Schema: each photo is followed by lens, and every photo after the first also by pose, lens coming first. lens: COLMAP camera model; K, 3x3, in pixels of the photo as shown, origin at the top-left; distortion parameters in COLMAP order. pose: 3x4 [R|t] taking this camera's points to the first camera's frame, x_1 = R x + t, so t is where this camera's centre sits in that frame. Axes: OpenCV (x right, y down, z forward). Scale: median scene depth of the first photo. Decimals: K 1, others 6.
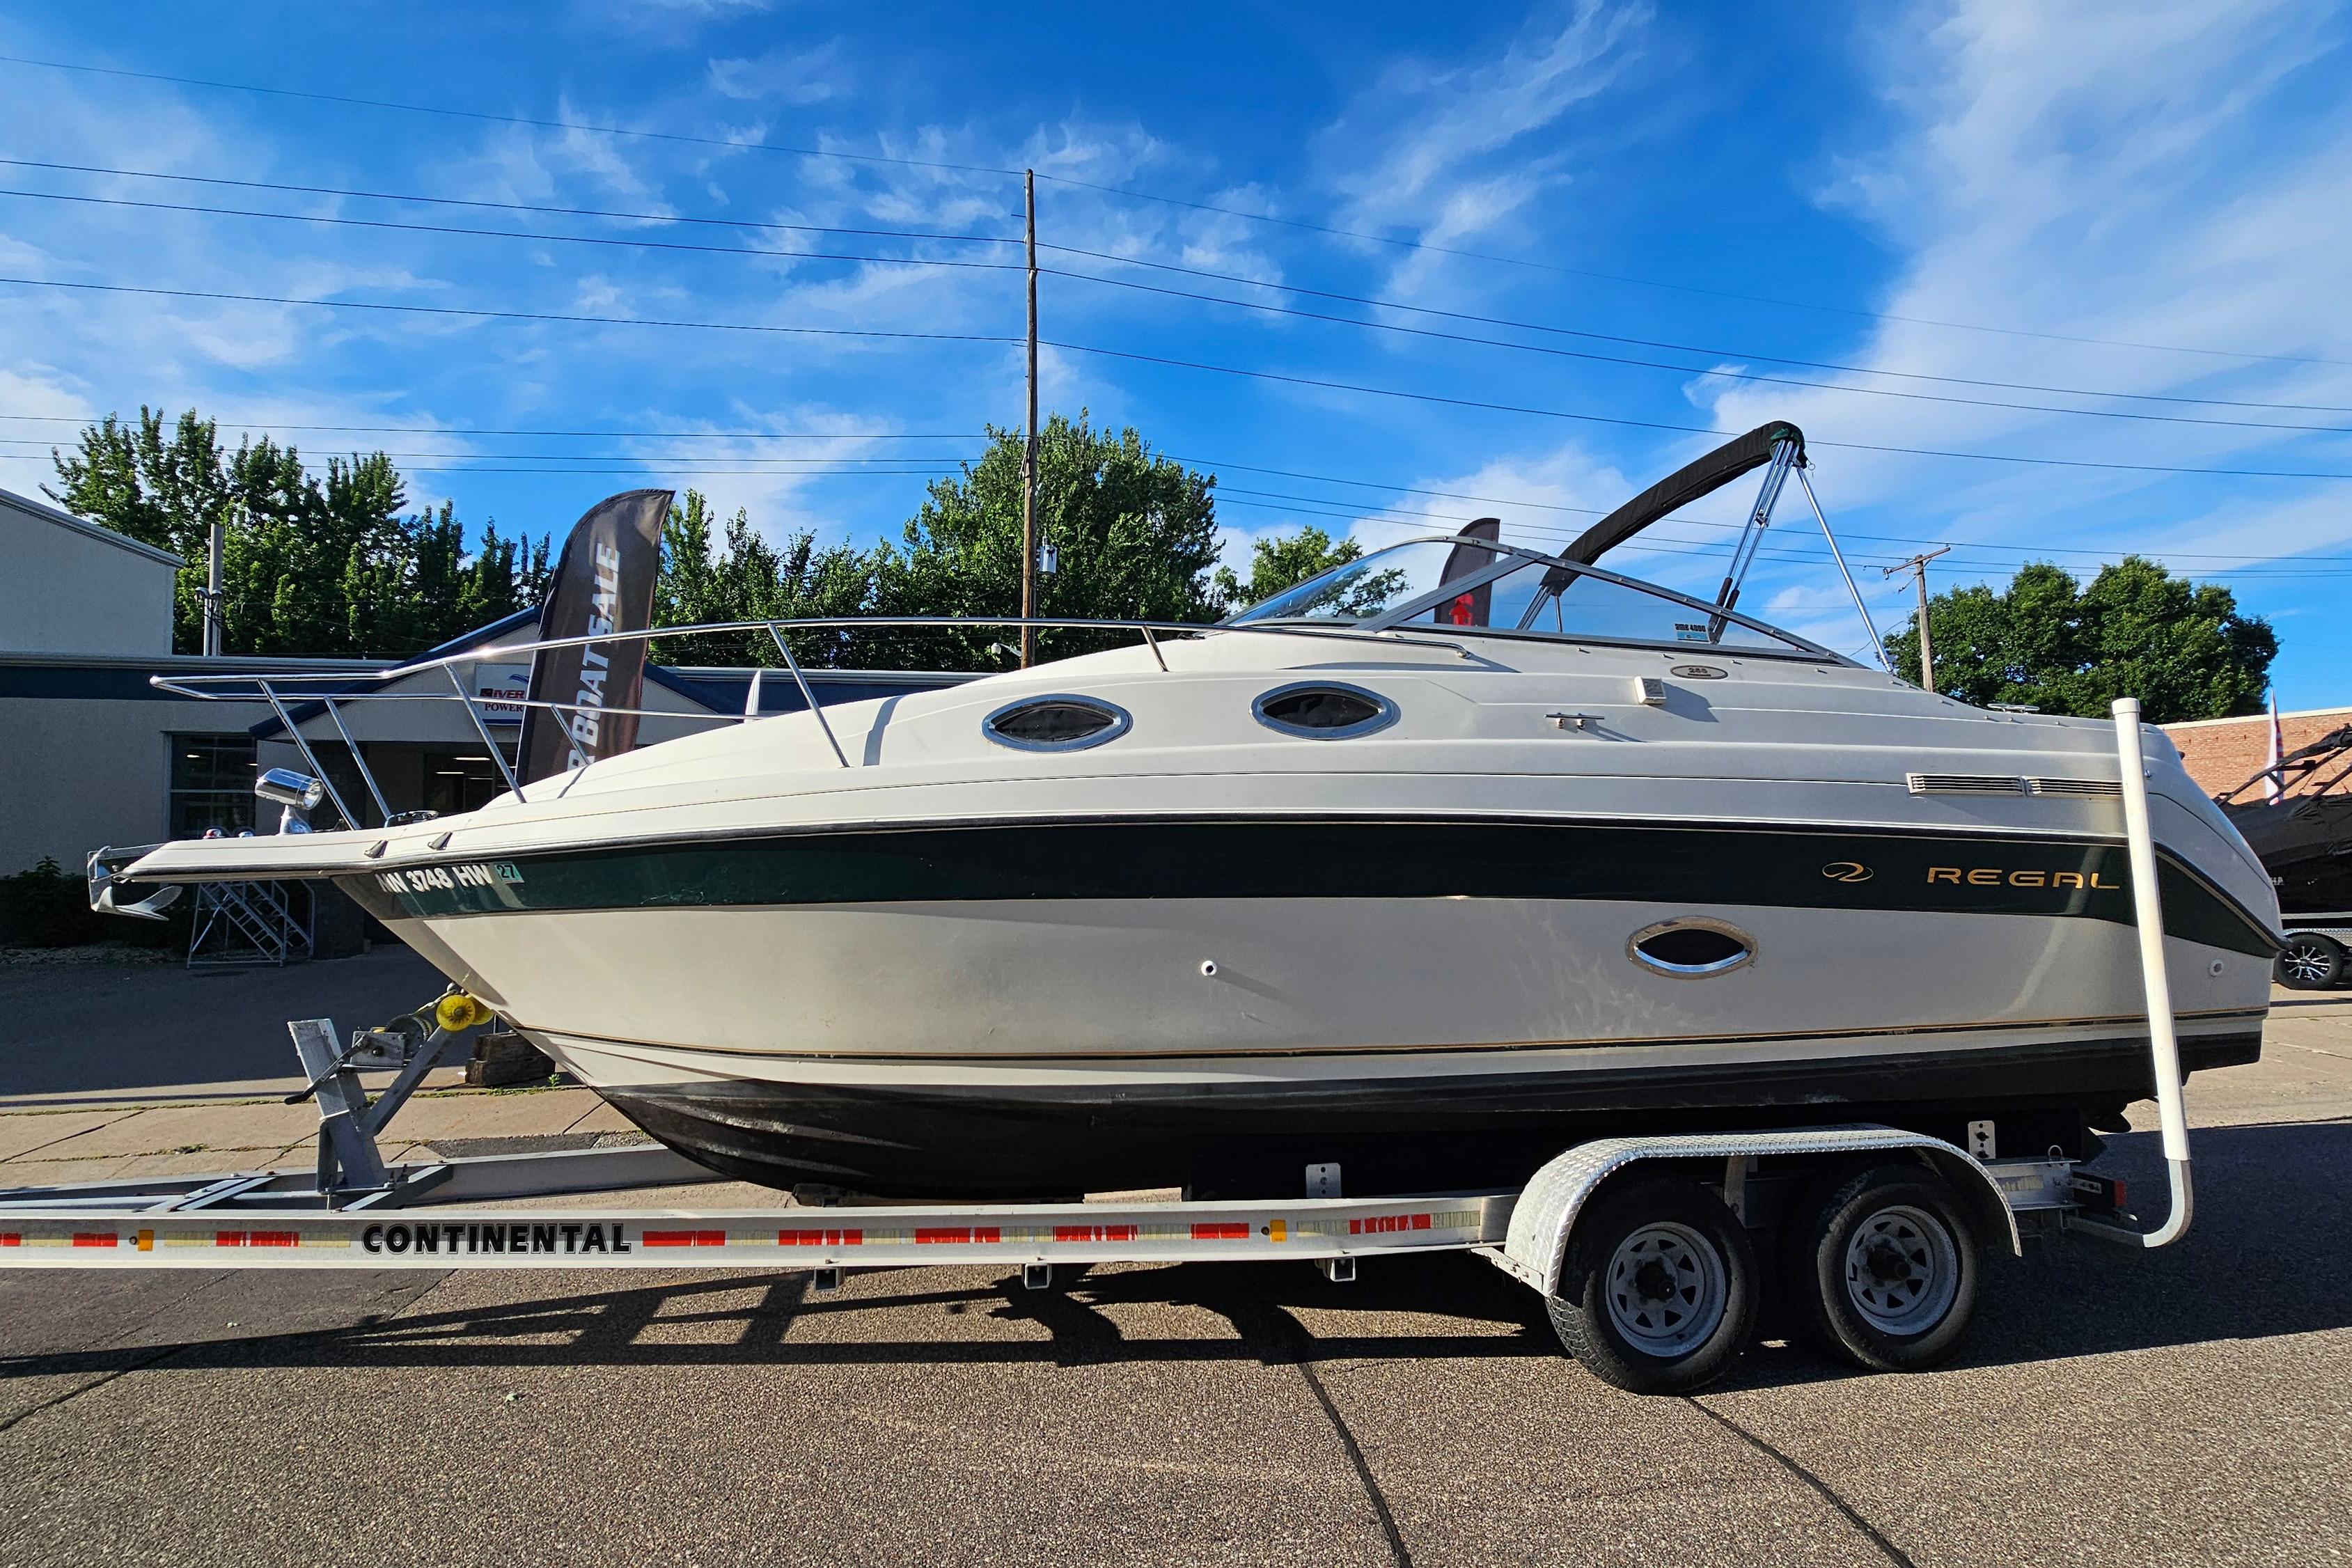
lens RADIAL K [[1134.9, 0, 1168.8], [0, 1134.9, 806.1], [0, 0, 1]] dist [-0.000725, -0.001181]
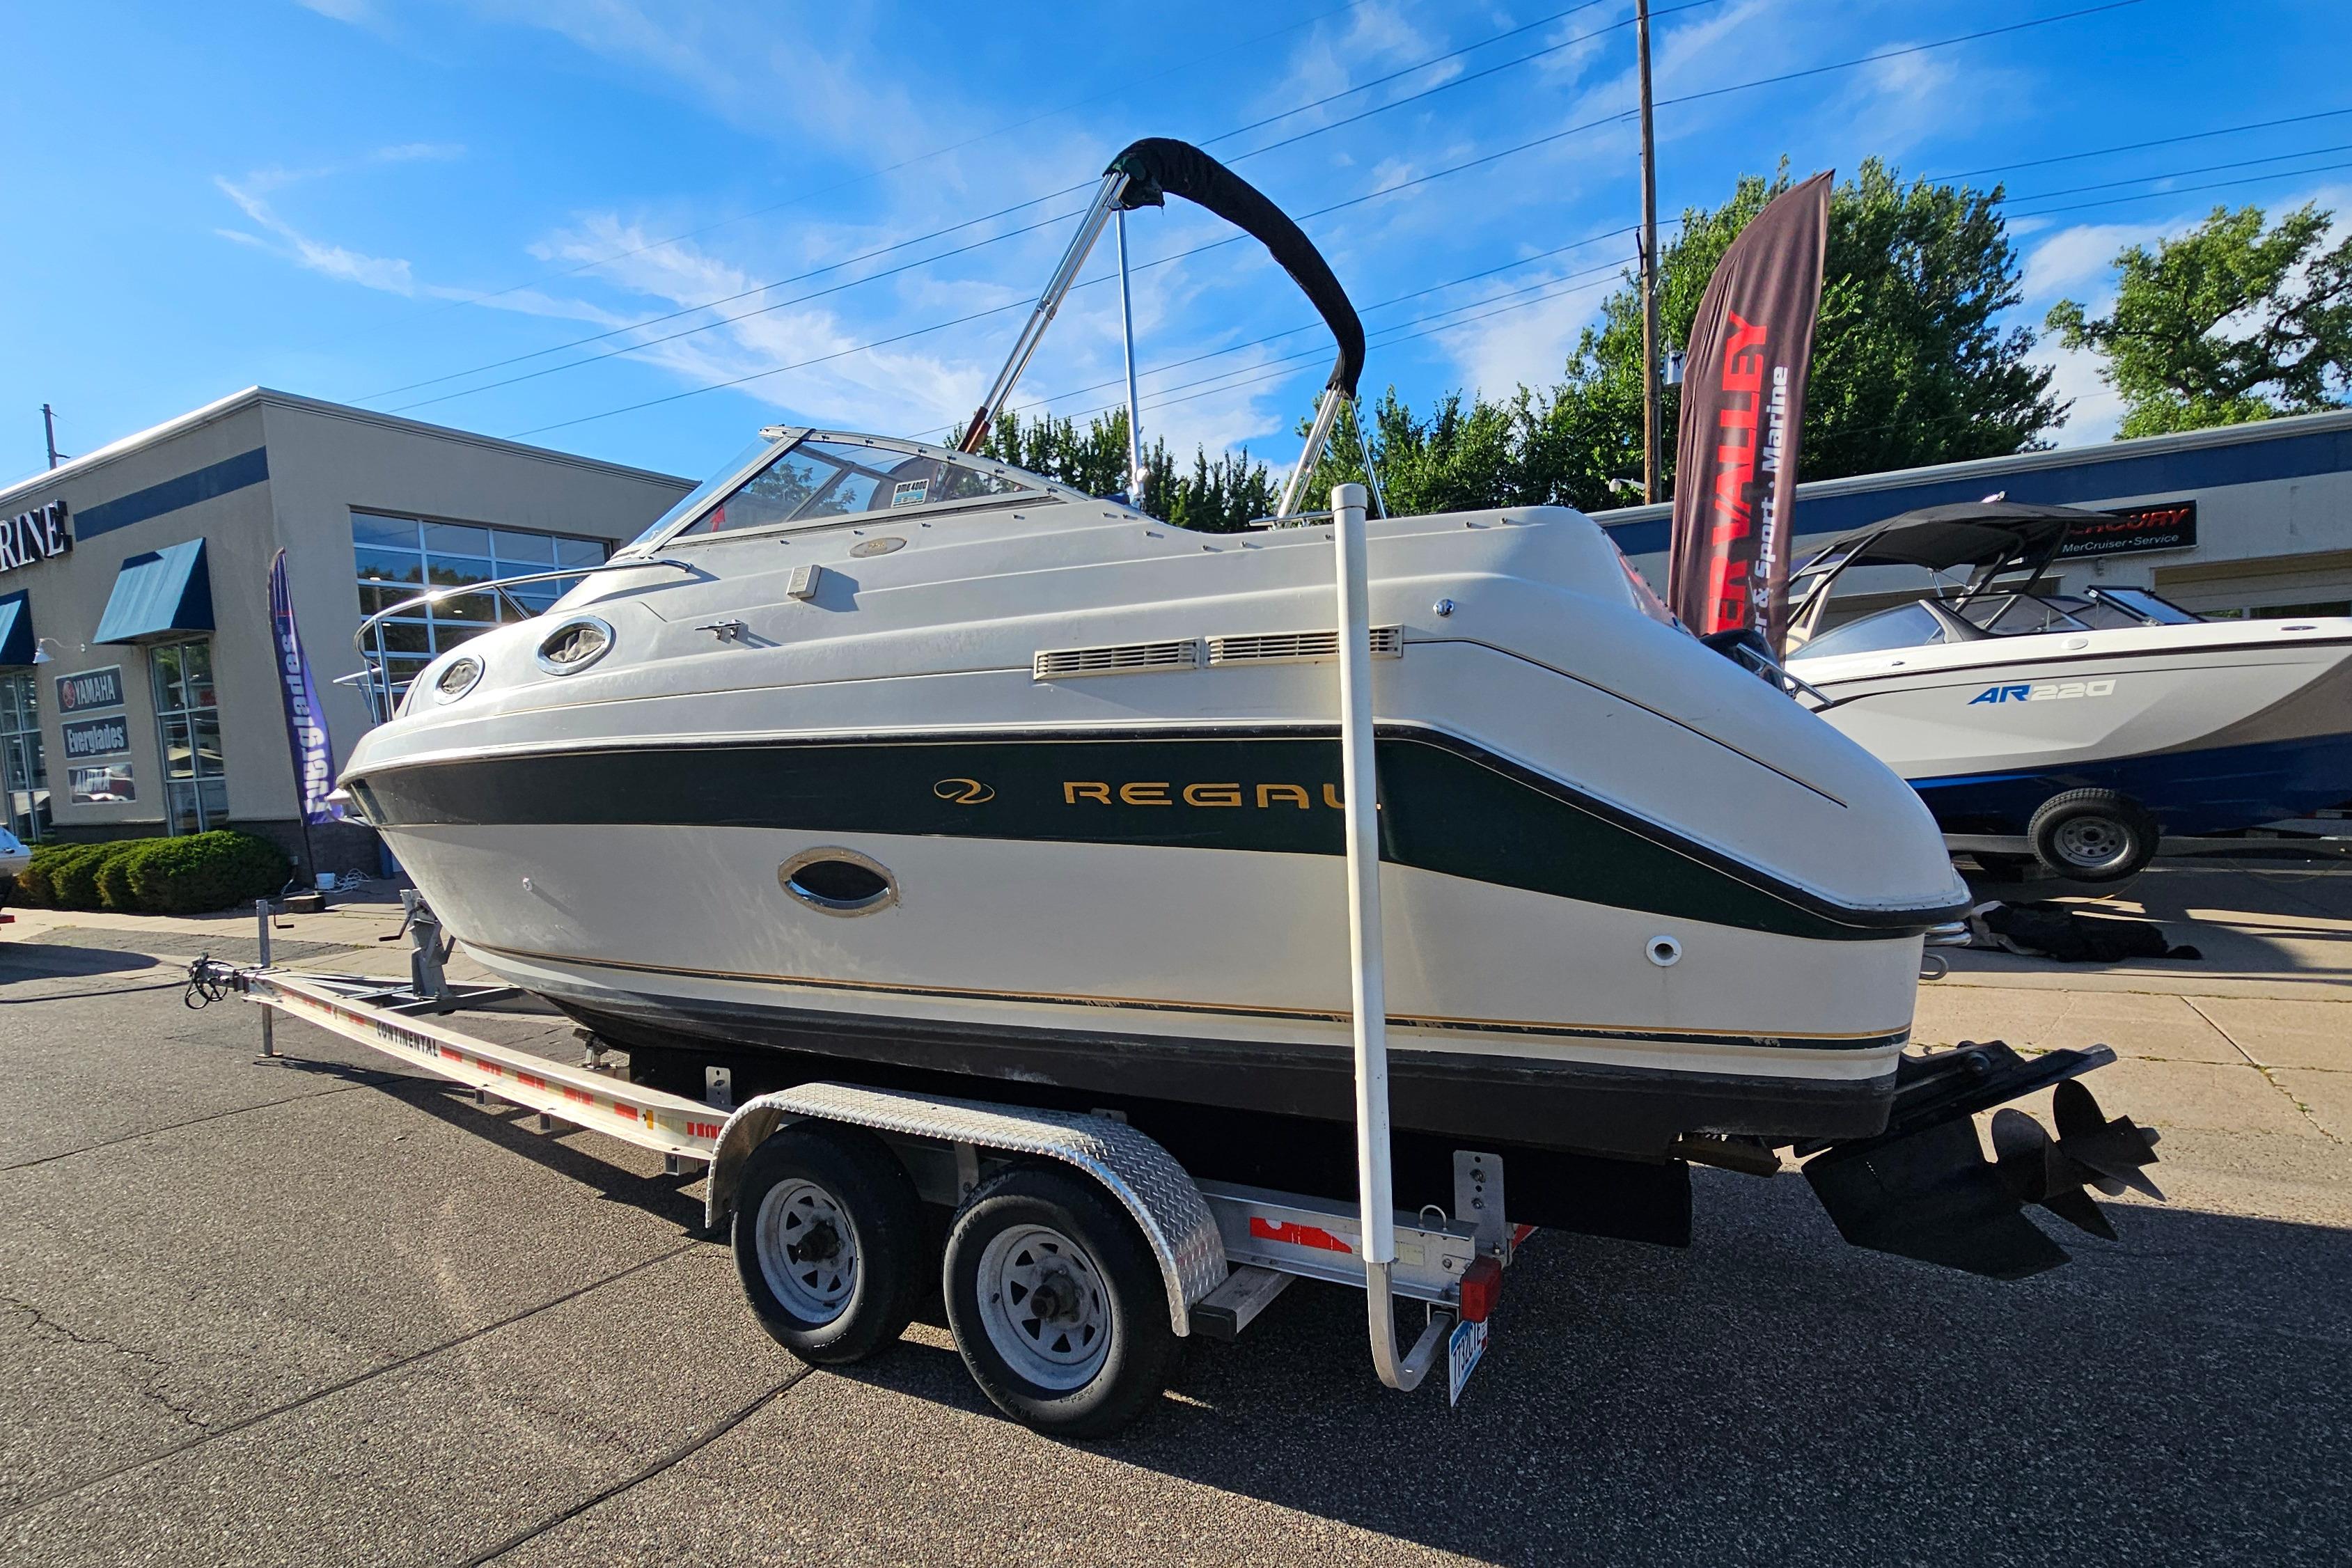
lens RADIAL K [[1134.9, 0, 1168.8], [0, 1134.9, 806.1], [0, 0, 1]] dist [-0.000725, -0.001181]
pose [[0.780850, -0.003303, -0.624709, 1.147735], [0.079423, 0.992396, 0.094028, 0.006928], [0.619649, -0.123038, 0.775175, 0.478088]]
